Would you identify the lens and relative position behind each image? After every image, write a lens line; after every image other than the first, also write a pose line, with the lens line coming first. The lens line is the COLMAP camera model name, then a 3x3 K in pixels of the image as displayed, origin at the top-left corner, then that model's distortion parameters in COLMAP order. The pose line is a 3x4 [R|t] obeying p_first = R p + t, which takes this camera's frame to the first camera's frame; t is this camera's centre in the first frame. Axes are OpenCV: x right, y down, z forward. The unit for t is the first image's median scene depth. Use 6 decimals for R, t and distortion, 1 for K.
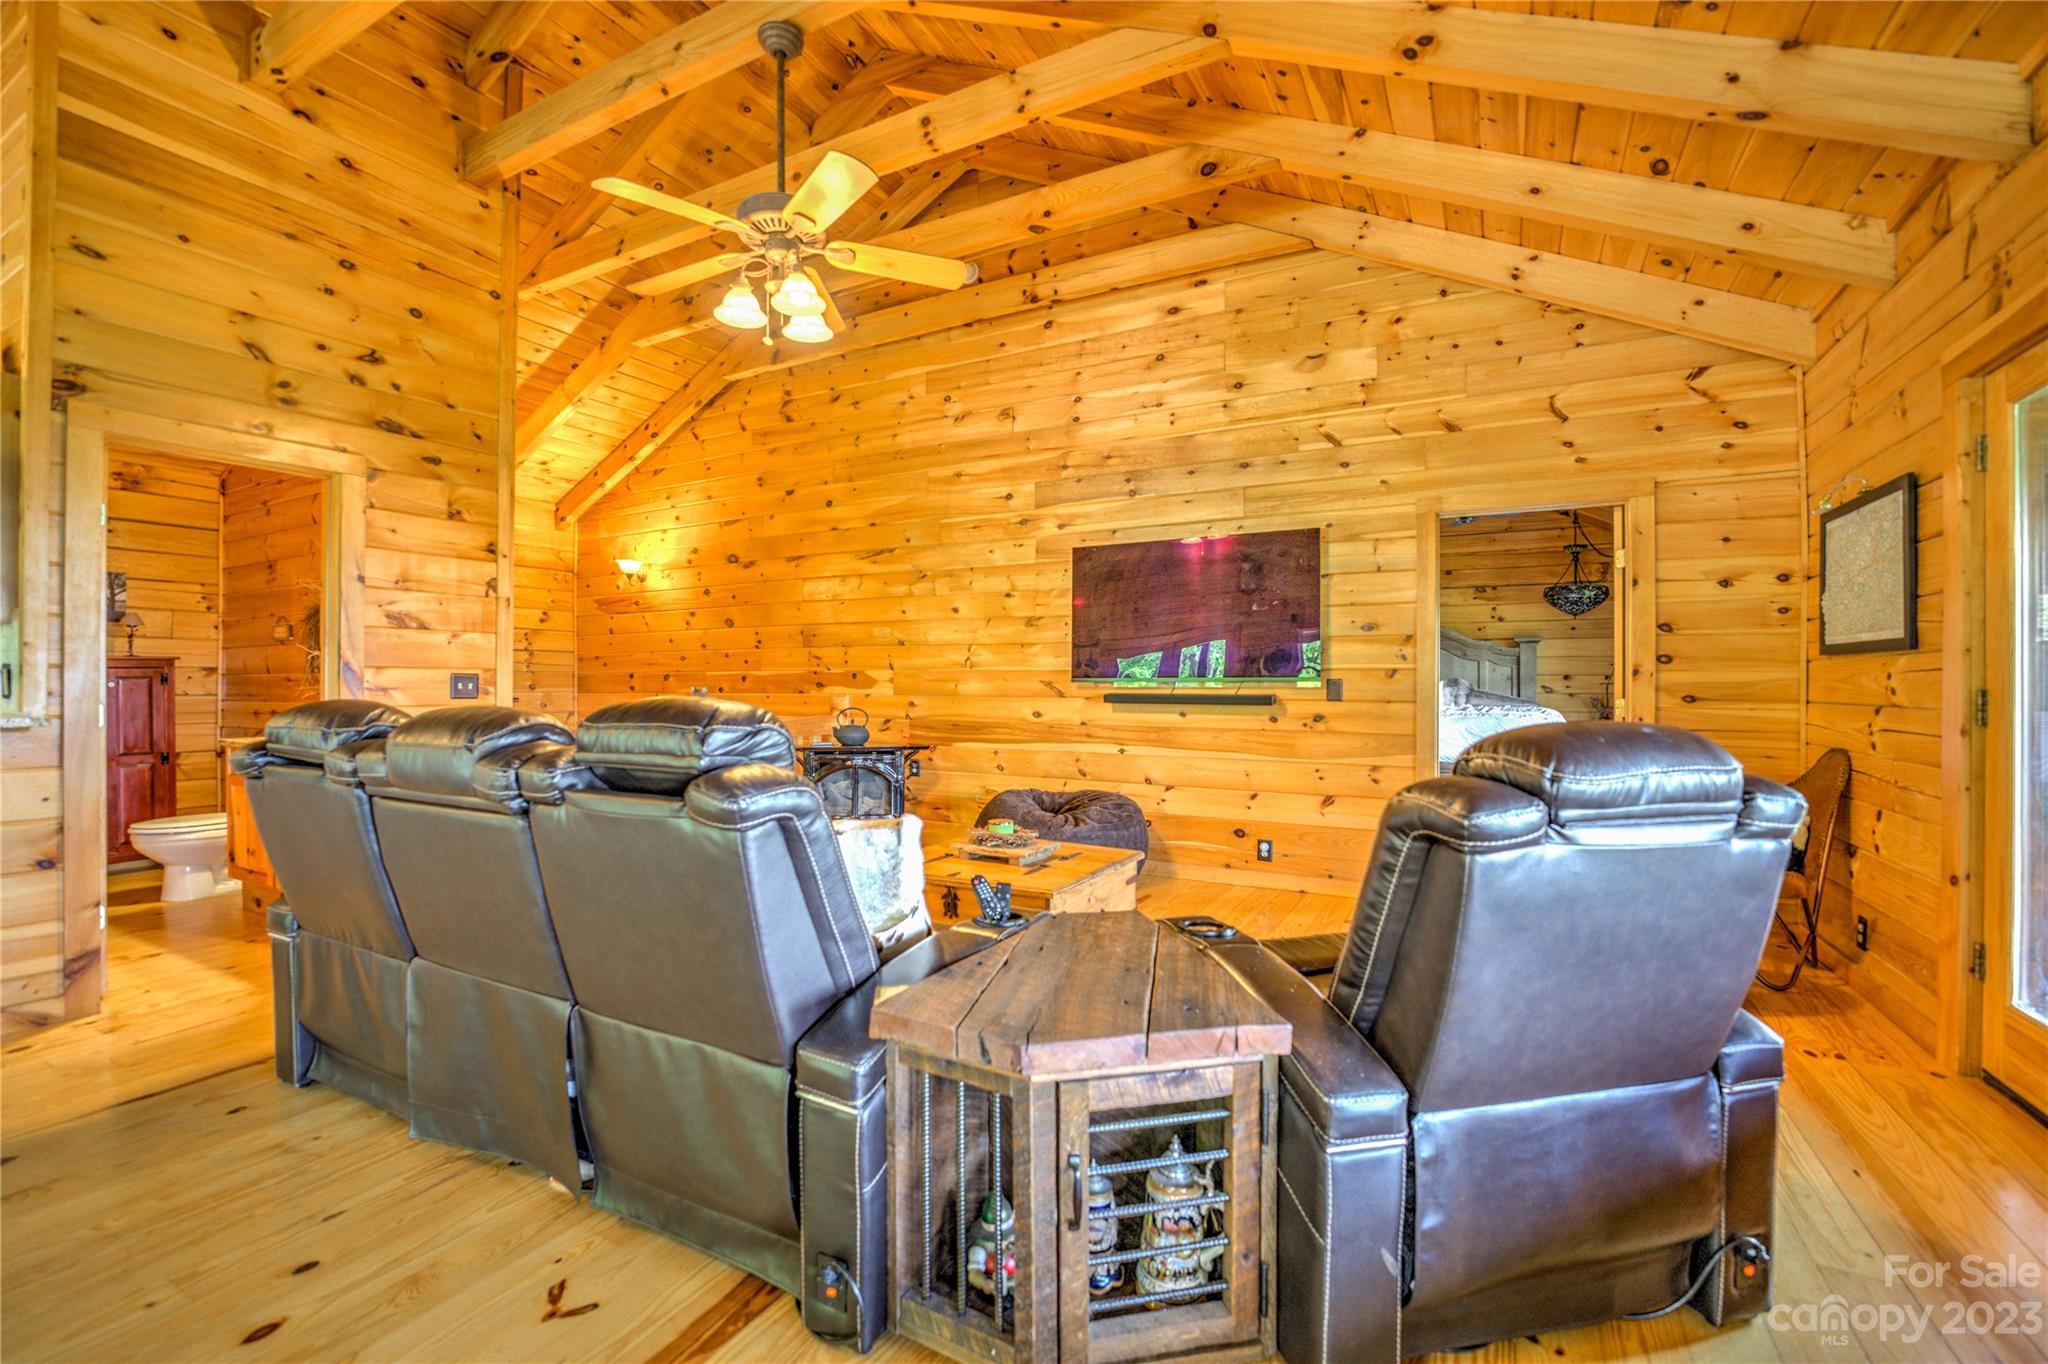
lens RADIAL K [[838.5, 0, 1019.6], [0, 838.5, 678.2], [0, 0, 1]] dist [-0.030073, 0.003140]
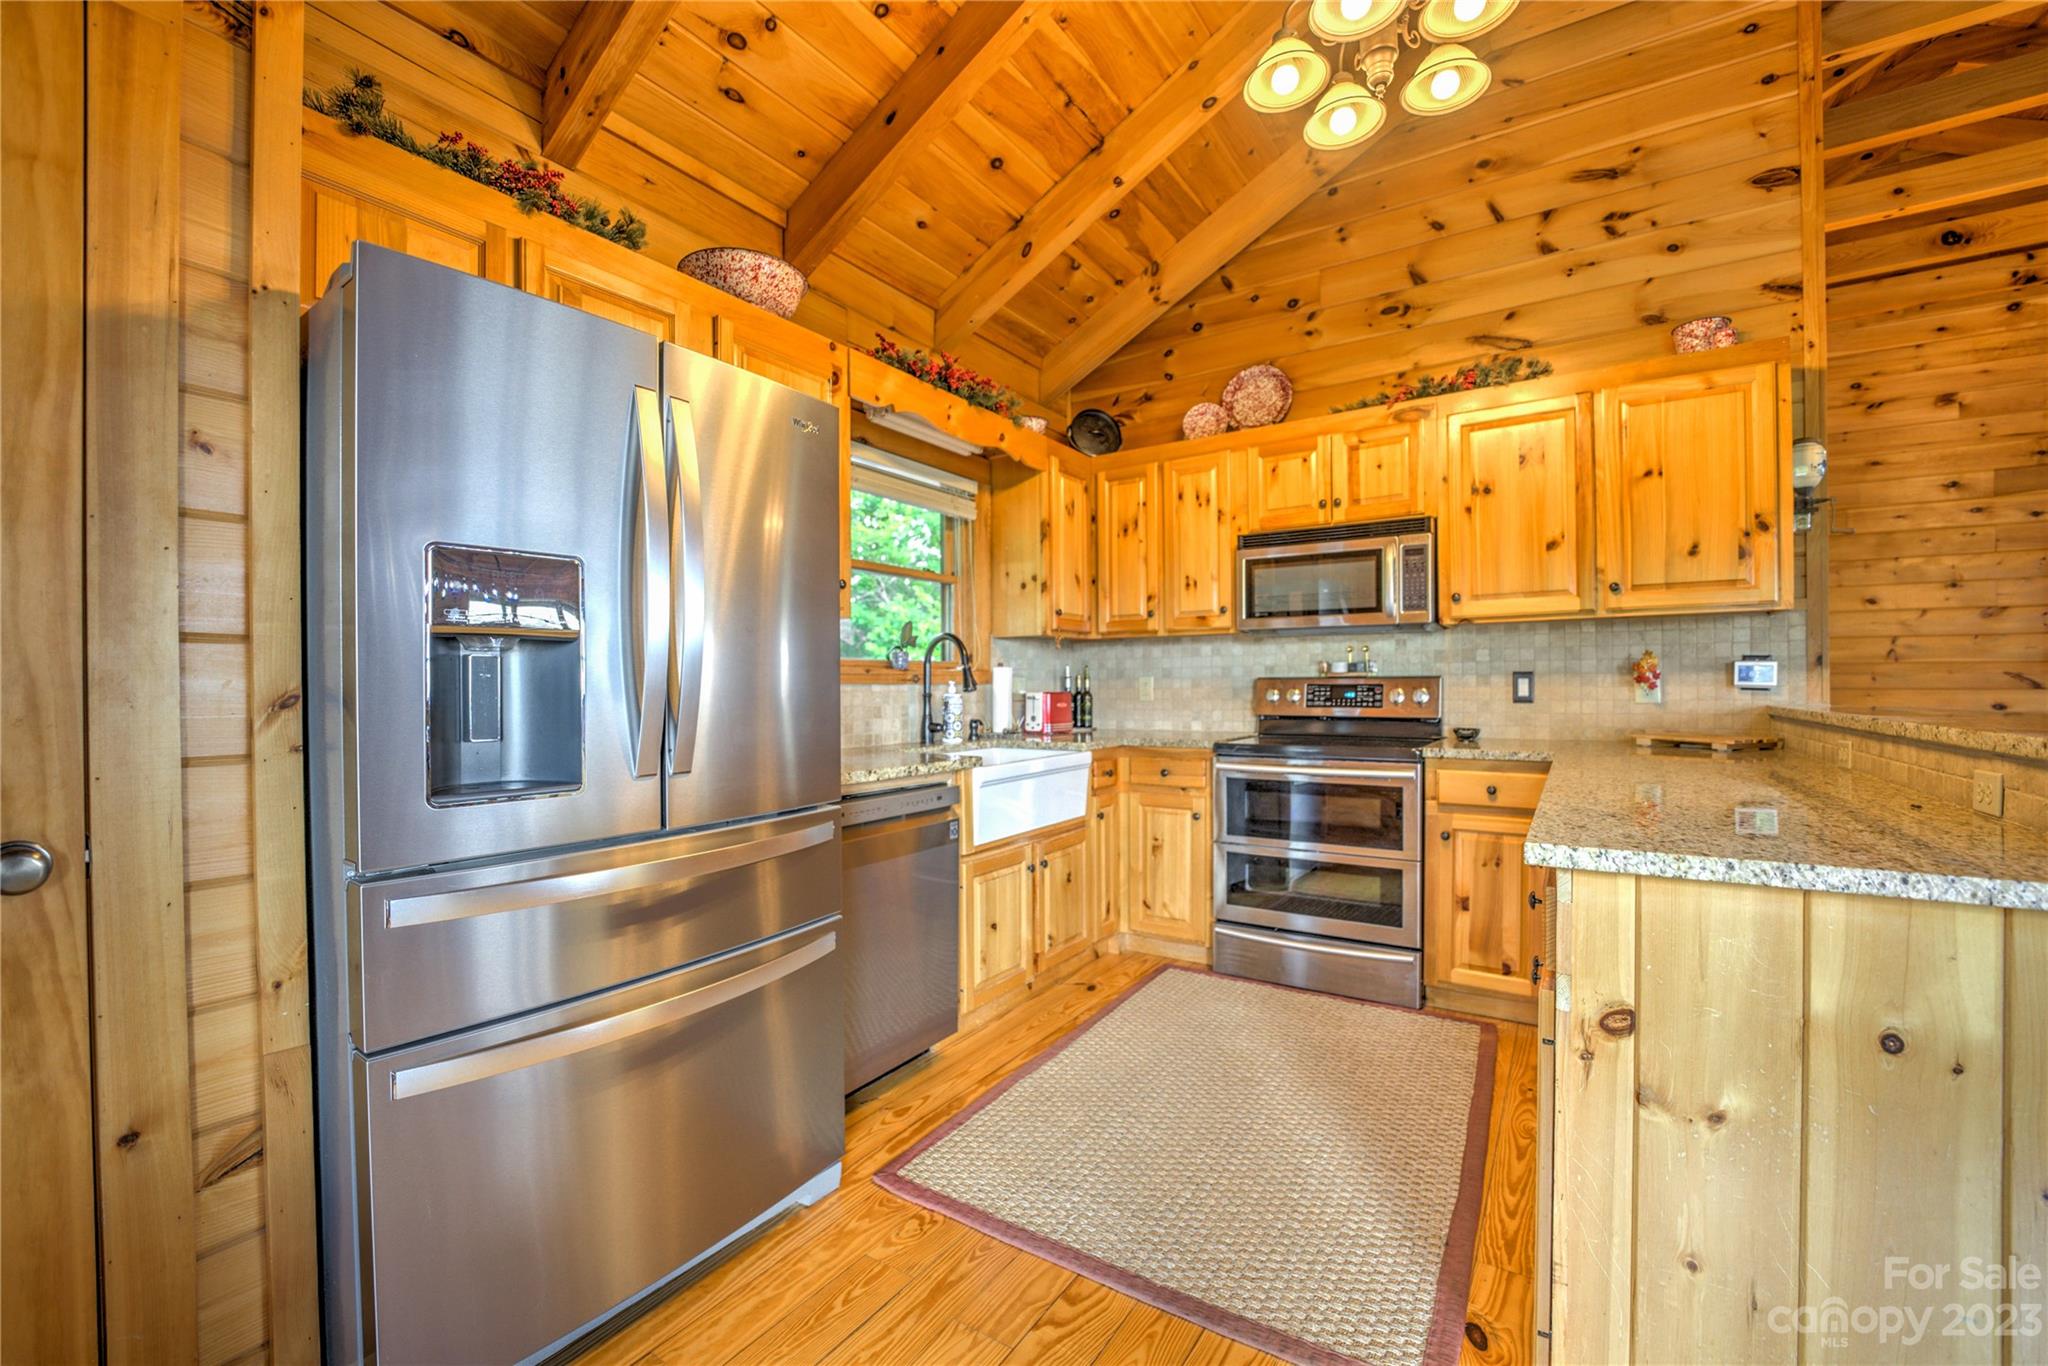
lens RADIAL K [[838.5, 0, 1055.2], [0, 838.5, 693.3], [0, 0, 1]] dist [-0.030073, 0.003140]
pose [[0.994645, -0.006839, -0.103124, -1.188173], [0.008718, 0.999804, 0.017777, 0.001980], [0.102983, -0.018581, 0.994510, -0.067078]]
